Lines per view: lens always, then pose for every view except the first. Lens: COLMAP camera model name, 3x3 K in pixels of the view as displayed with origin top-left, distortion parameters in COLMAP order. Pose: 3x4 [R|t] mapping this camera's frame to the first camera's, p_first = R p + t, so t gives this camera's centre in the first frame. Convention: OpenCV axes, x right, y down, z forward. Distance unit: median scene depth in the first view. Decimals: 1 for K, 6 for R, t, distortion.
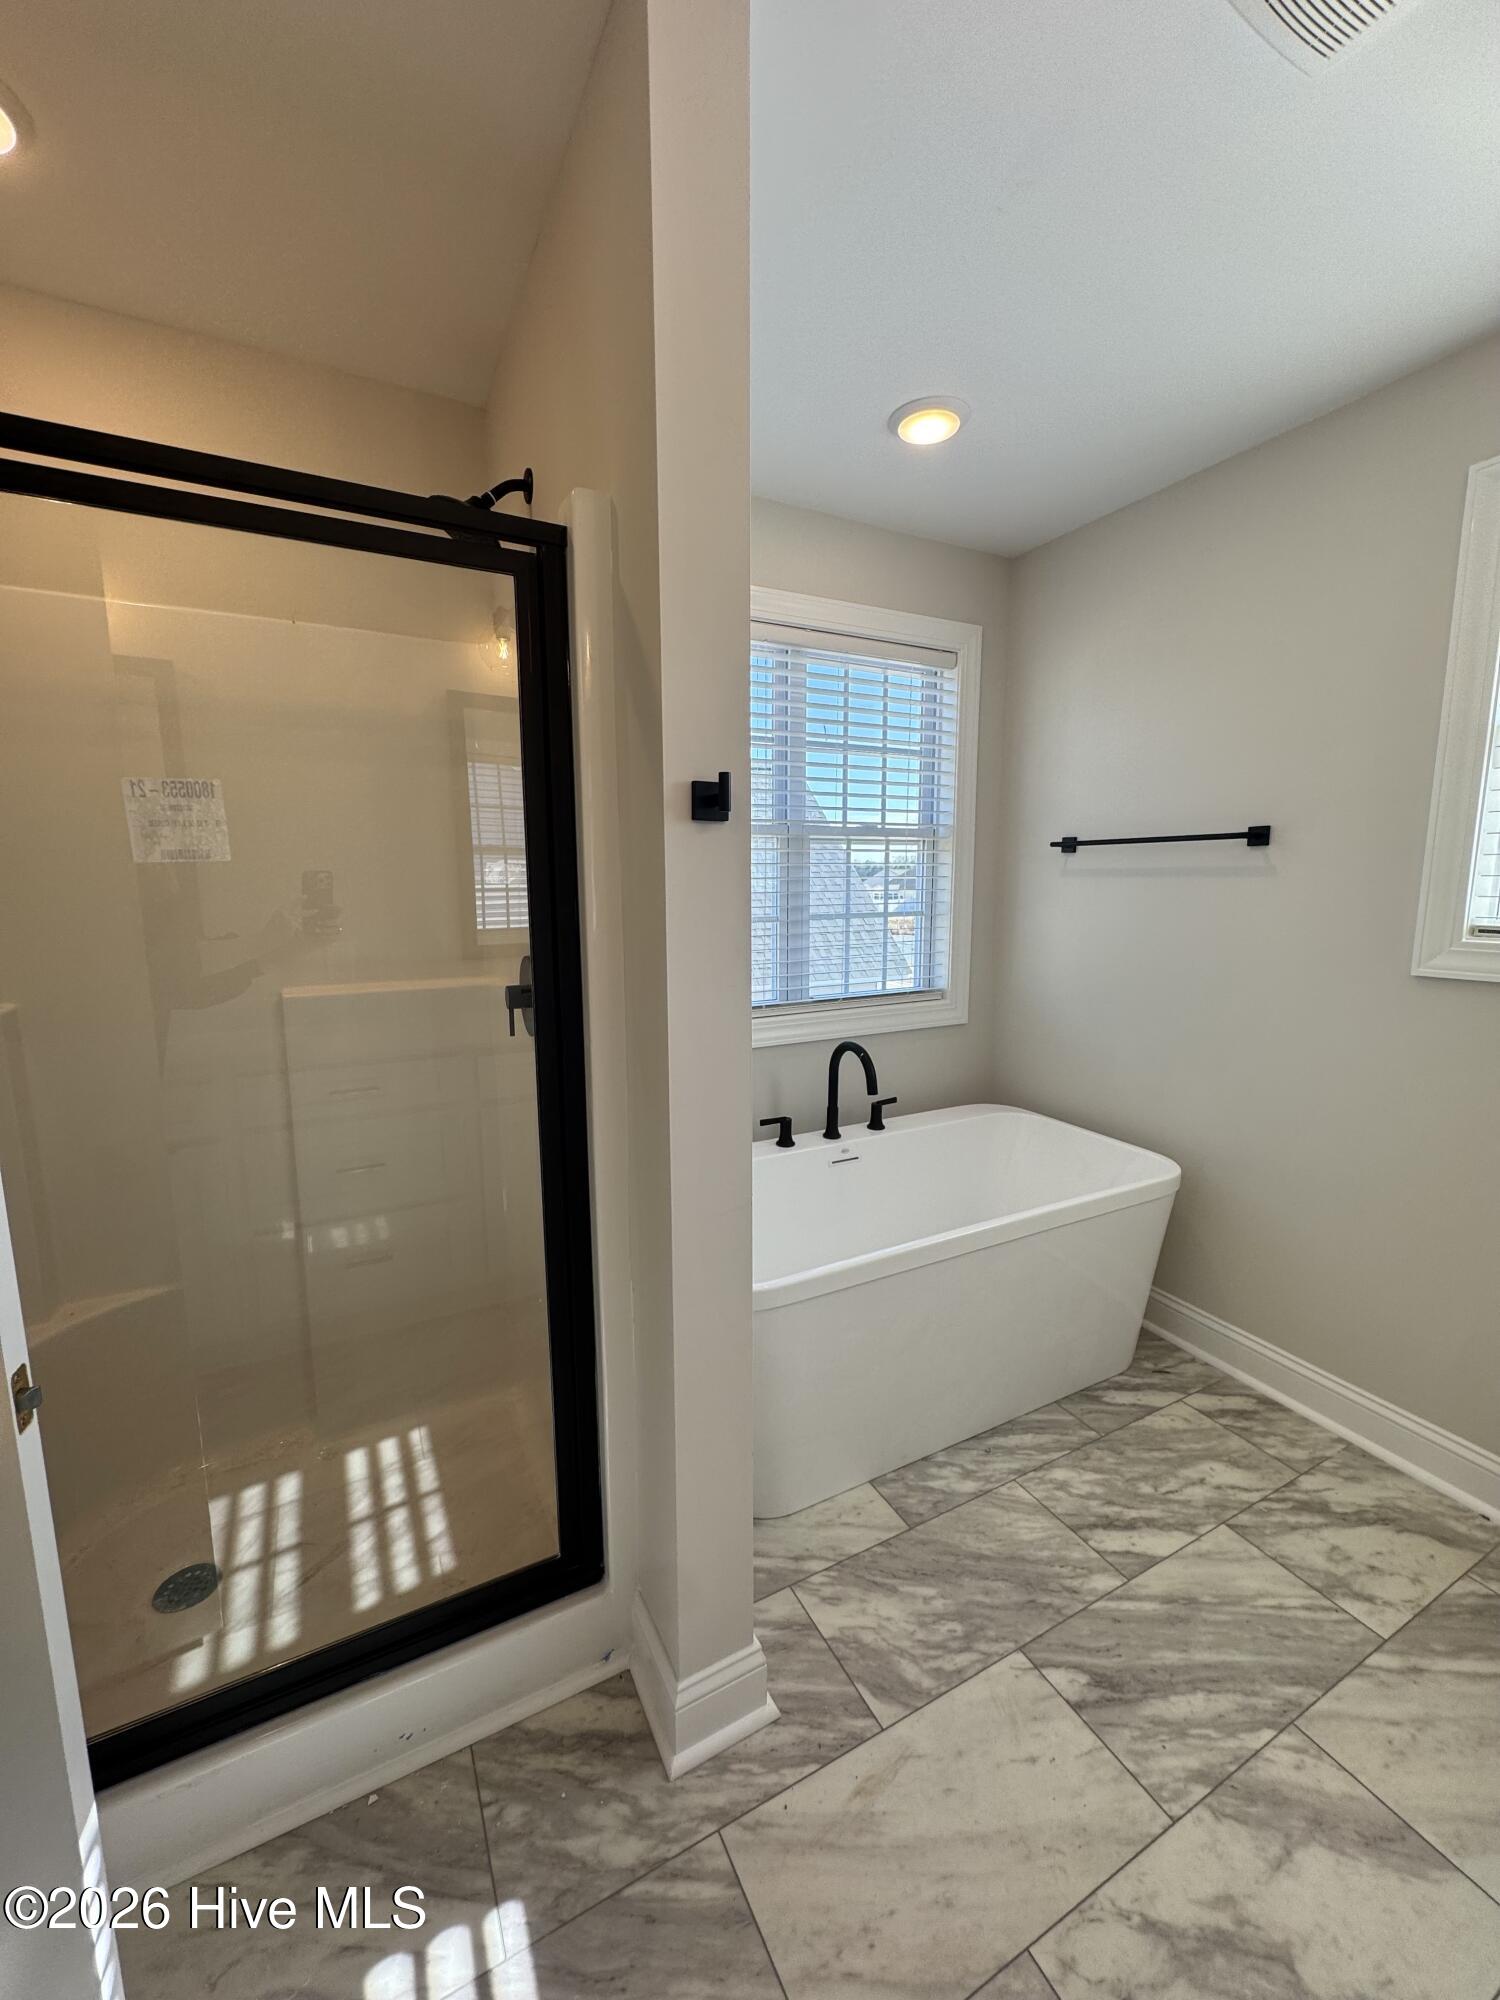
lens RADIAL K [[795.6, 0, 750.0], [0, 795.6, 1000.0], [0, 0, 1]] dist [-0.002848, 0.000522]
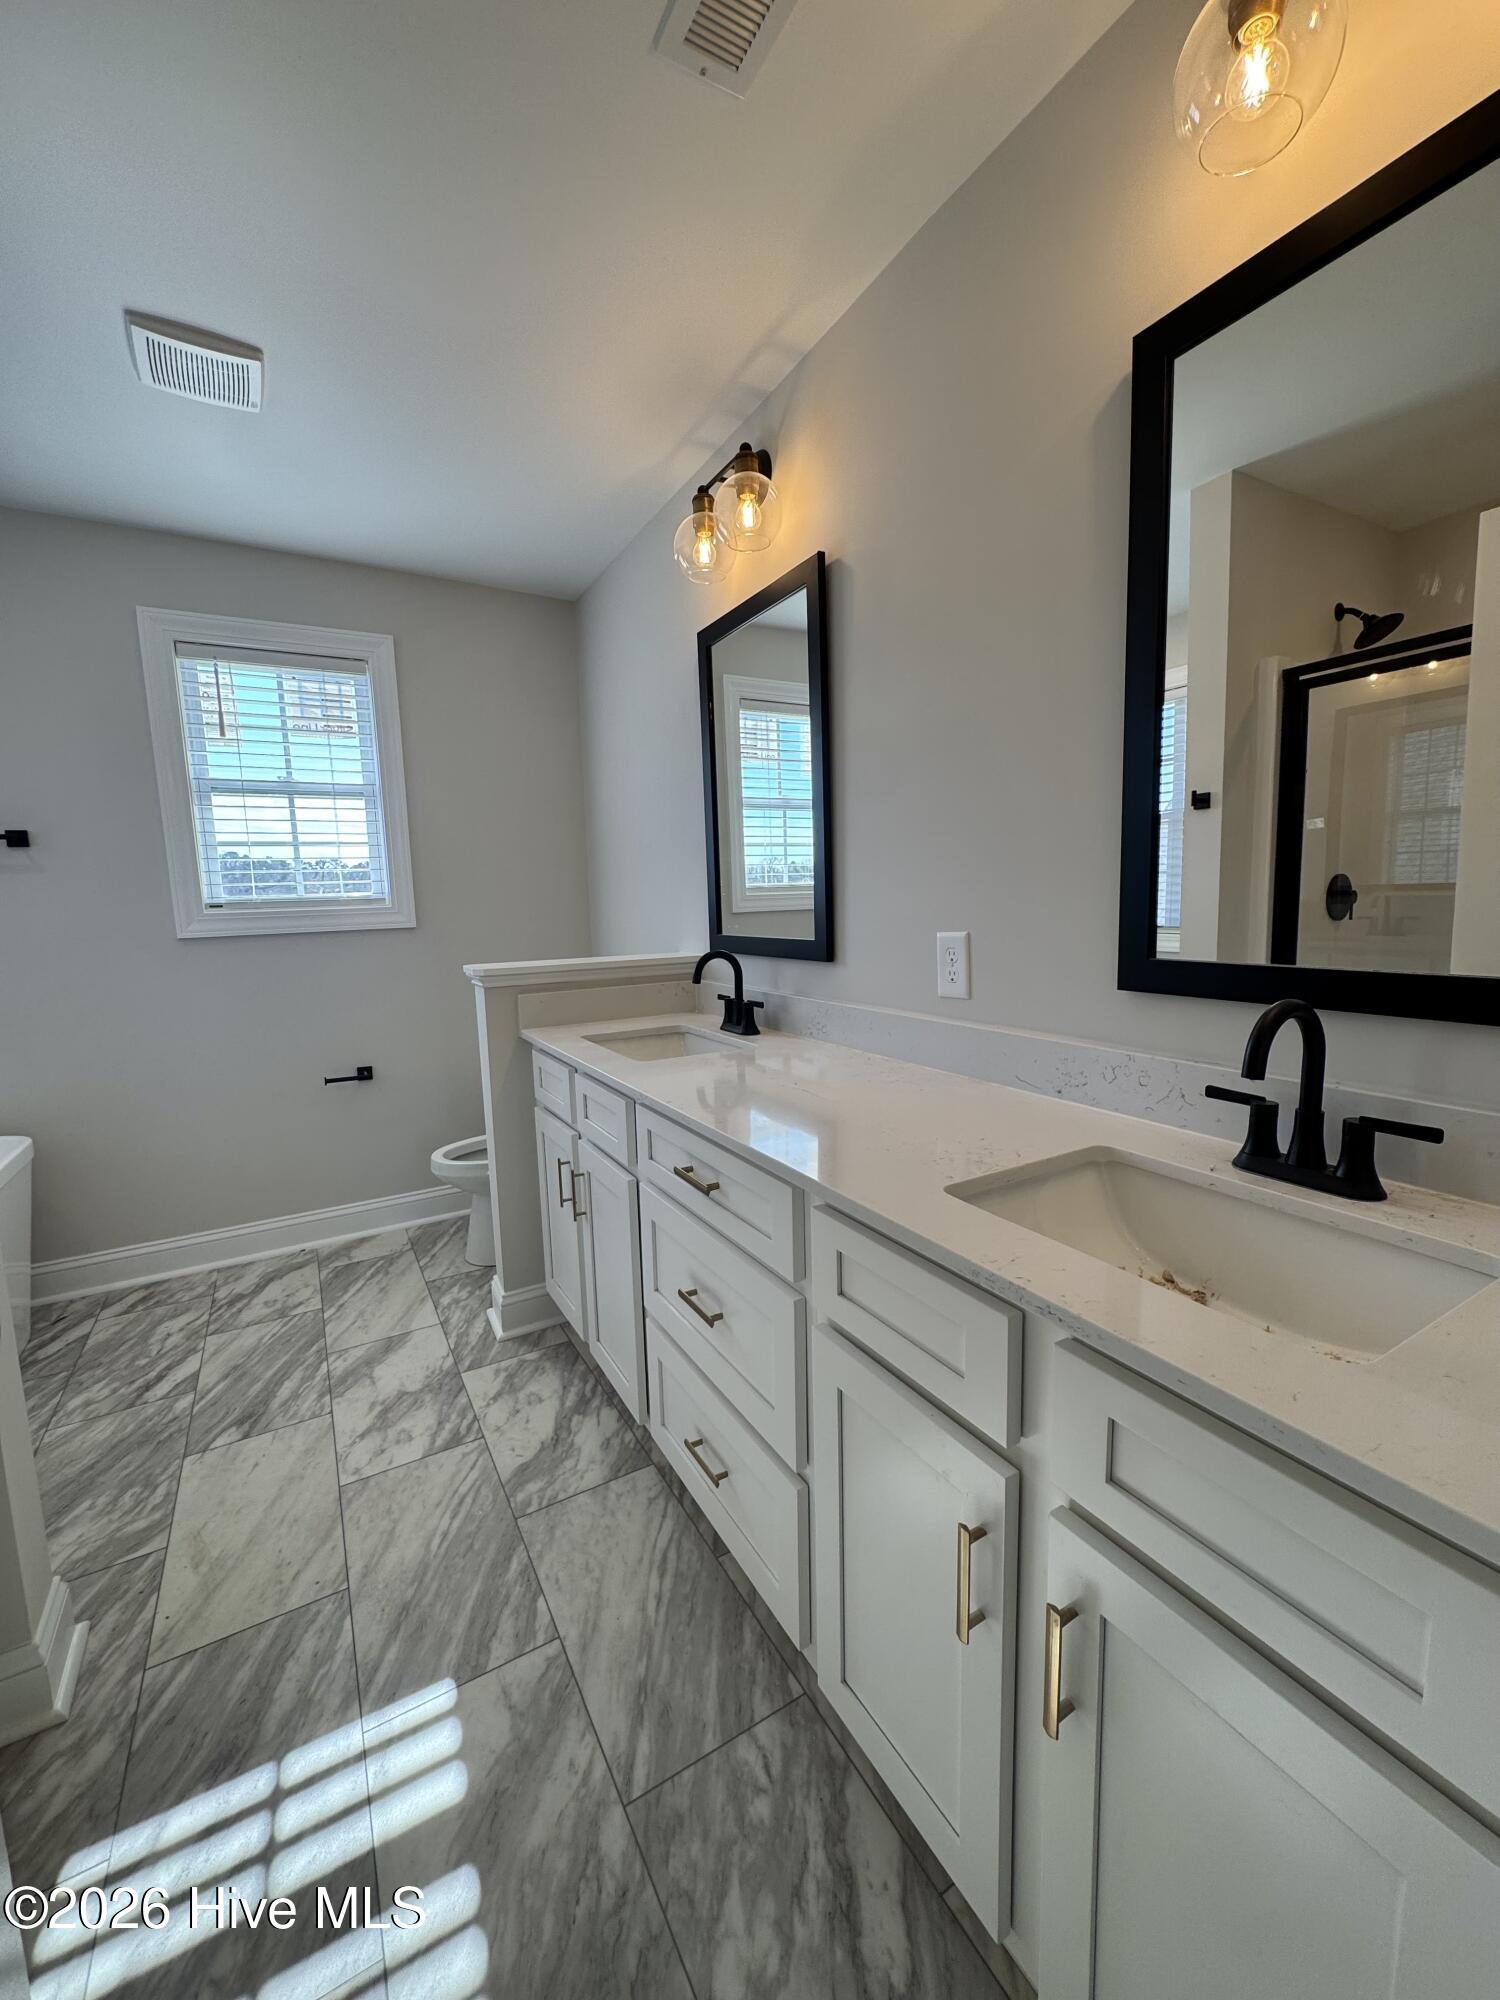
lens RADIAL K [[795.6, 0, 750.0], [0, 795.6, 1000.0], [0, 0, 1]] dist [-0.002848, 0.000522]
pose [[-0.044695, -0.121969, 0.991527, -0.807739], [0.177453, 0.975766, 0.128029, 0.091929], [-0.983114, 0.181672, -0.021968, 0.002389]]
